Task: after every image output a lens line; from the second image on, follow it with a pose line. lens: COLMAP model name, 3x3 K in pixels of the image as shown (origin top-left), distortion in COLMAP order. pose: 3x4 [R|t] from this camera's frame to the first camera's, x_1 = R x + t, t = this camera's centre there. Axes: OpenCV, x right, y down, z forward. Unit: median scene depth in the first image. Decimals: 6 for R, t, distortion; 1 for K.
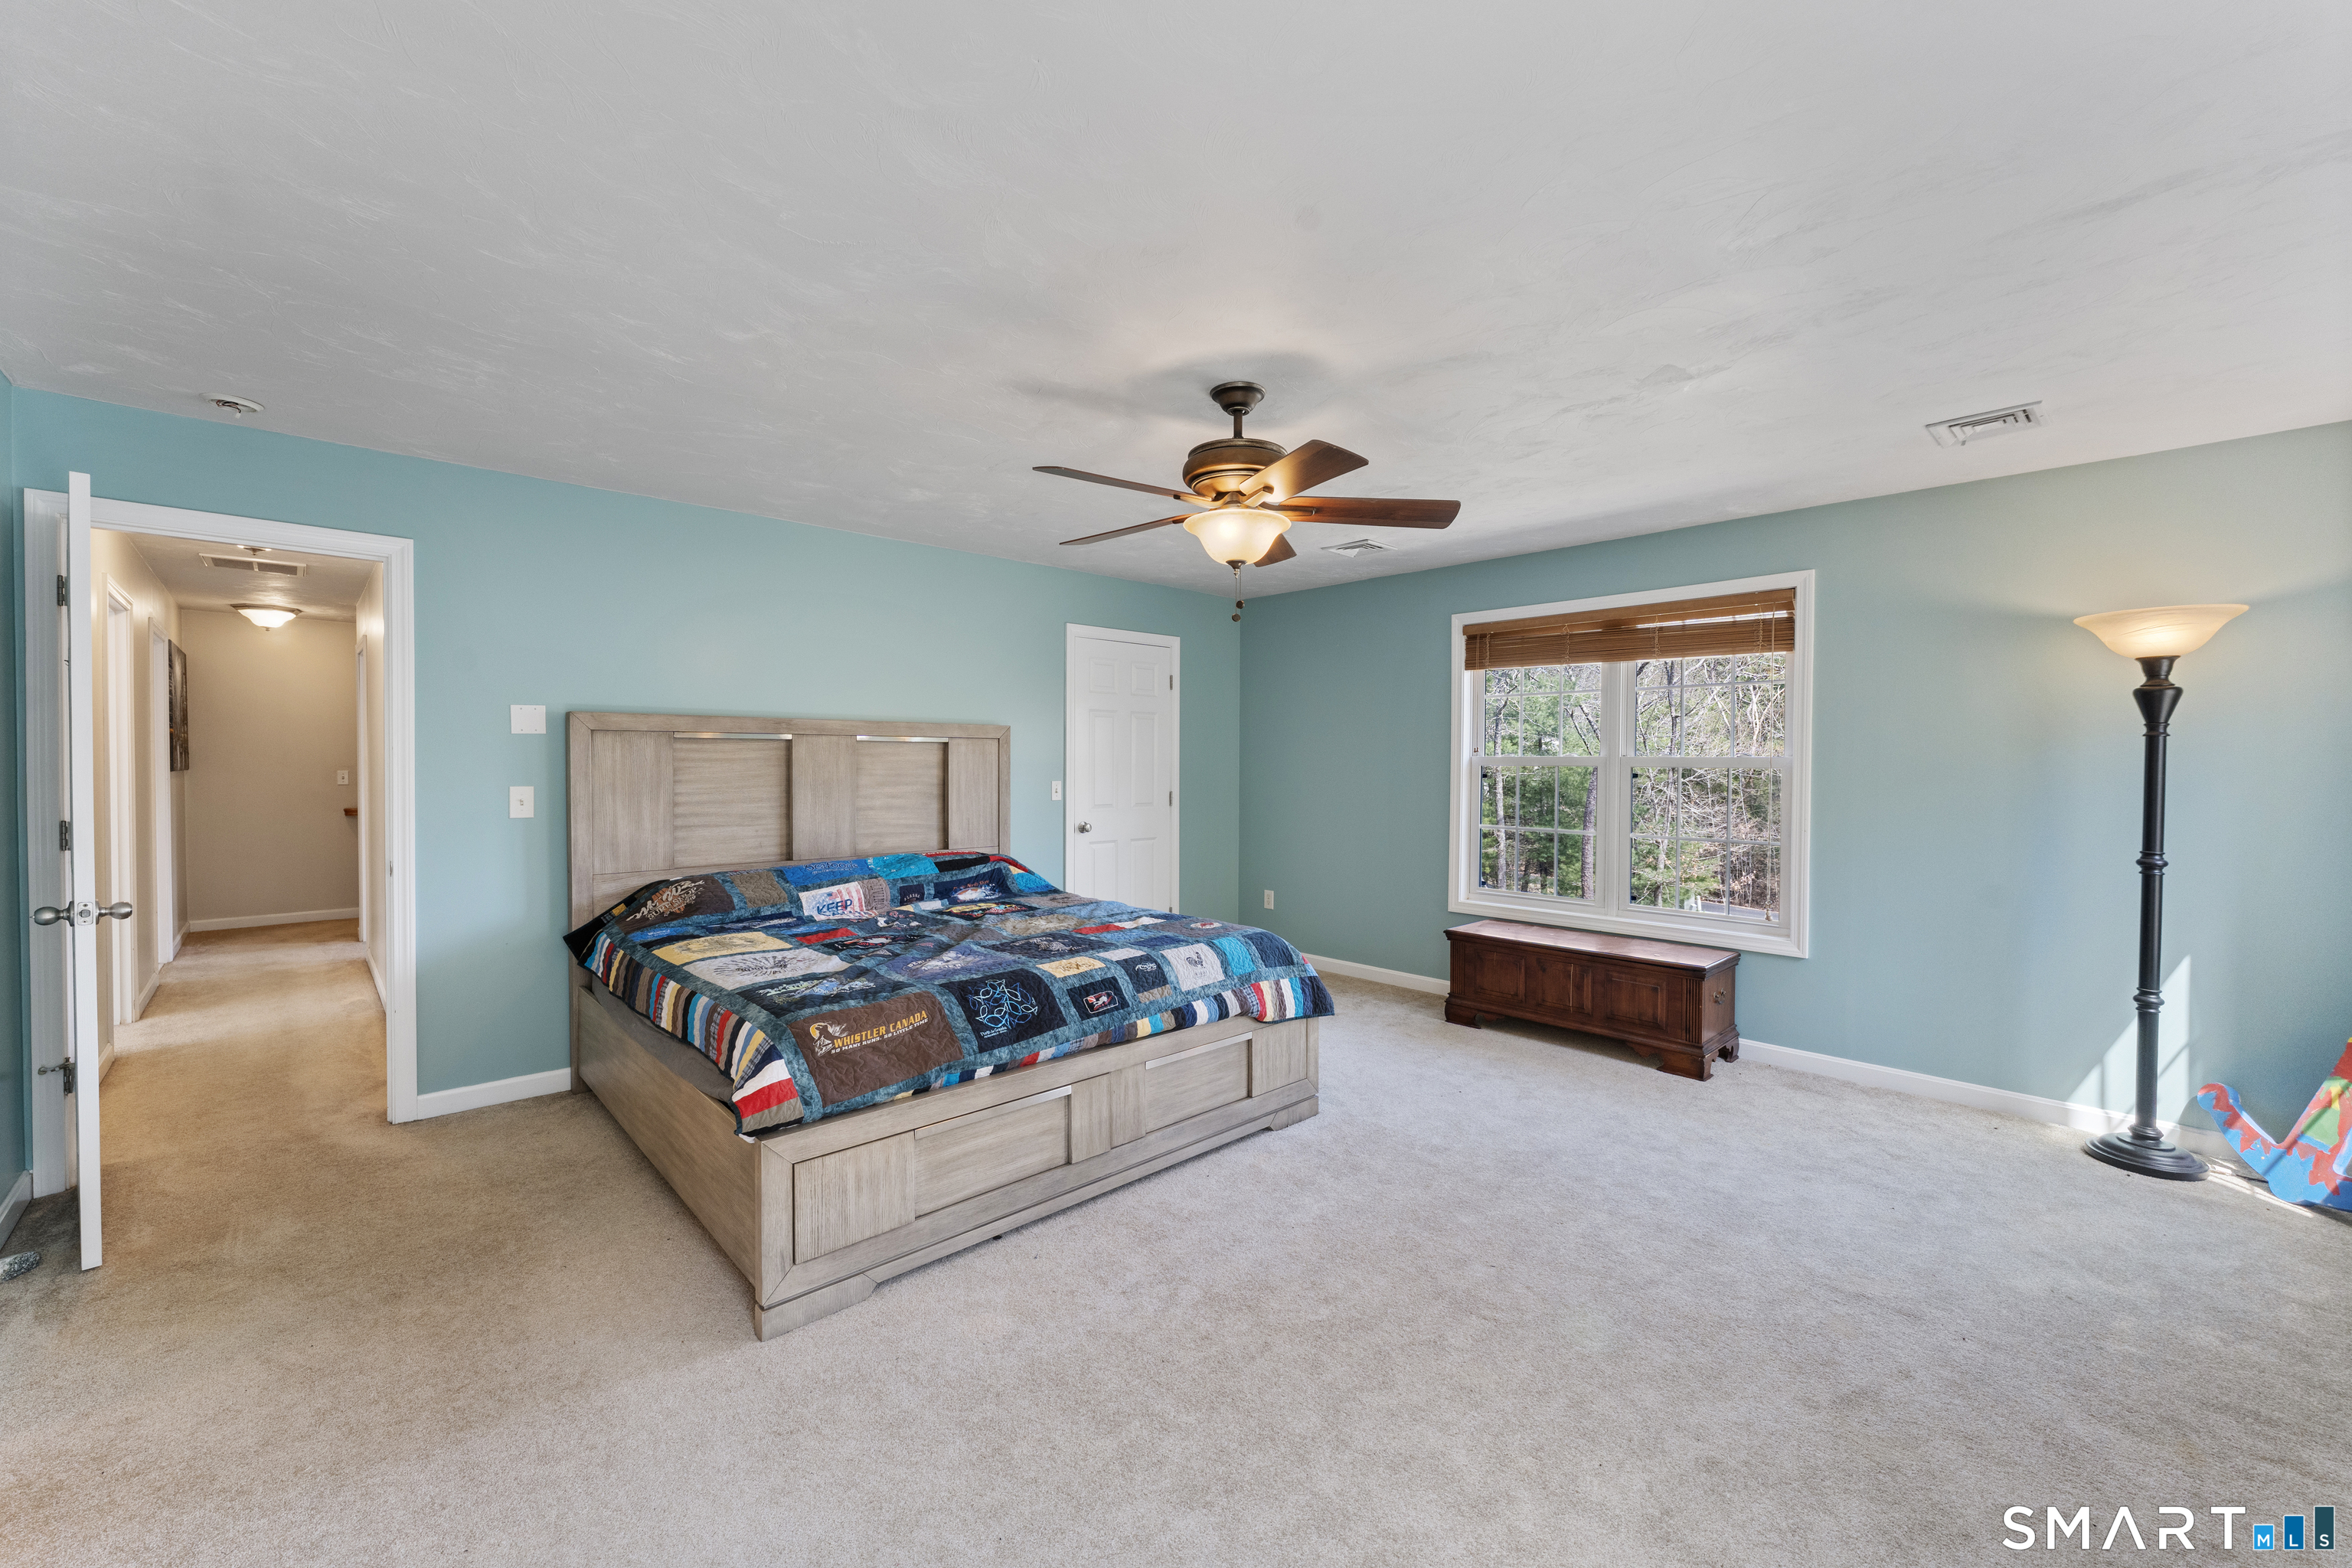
lens RADIAL K [[947.3, 0, 1168.8], [0, 947.3, 776.8], [0, 0, 1]] dist [0.000708, -0.000455]
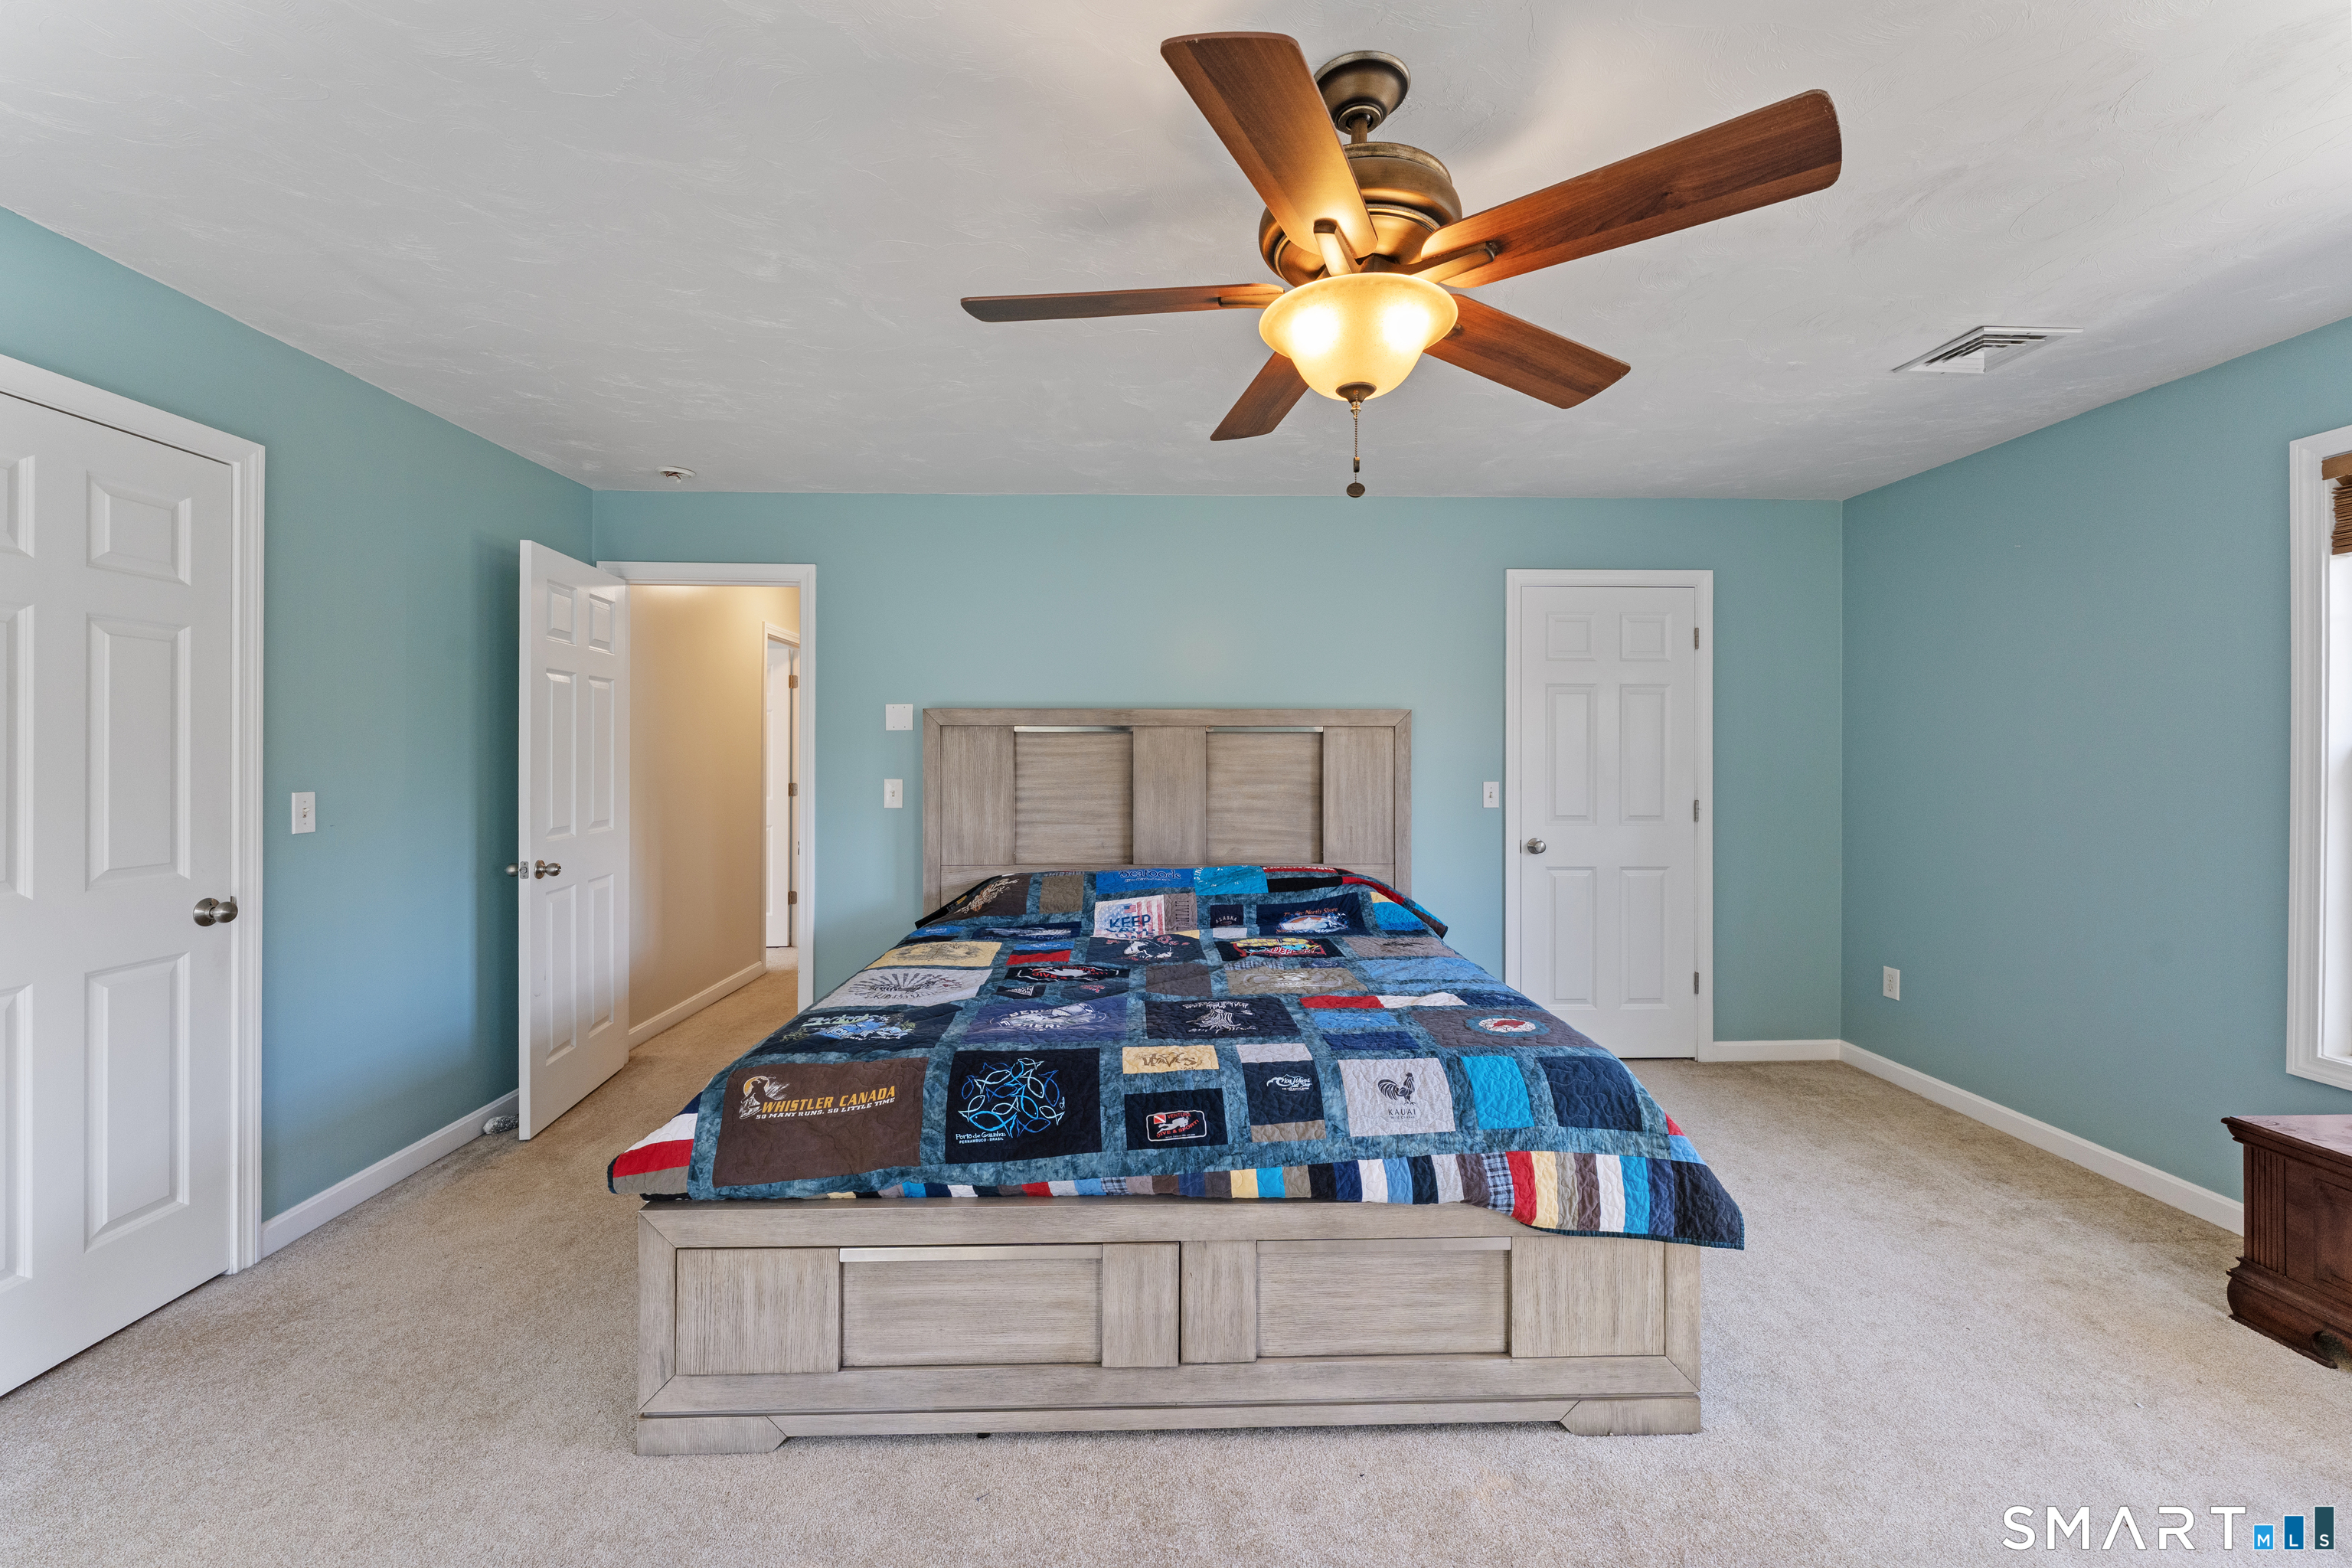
lens RADIAL K [[947.3, 0, 1179.9], [0, 947.3, 754.0], [0, 0, 1]] dist [0.000708, -0.000455]
pose [[0.748371, -0.004039, -0.663268, 0.300894], [-0.010111, 0.999796, -0.017497, -0.002957], [0.663203, 0.019800, 0.748178, 0.433486]]
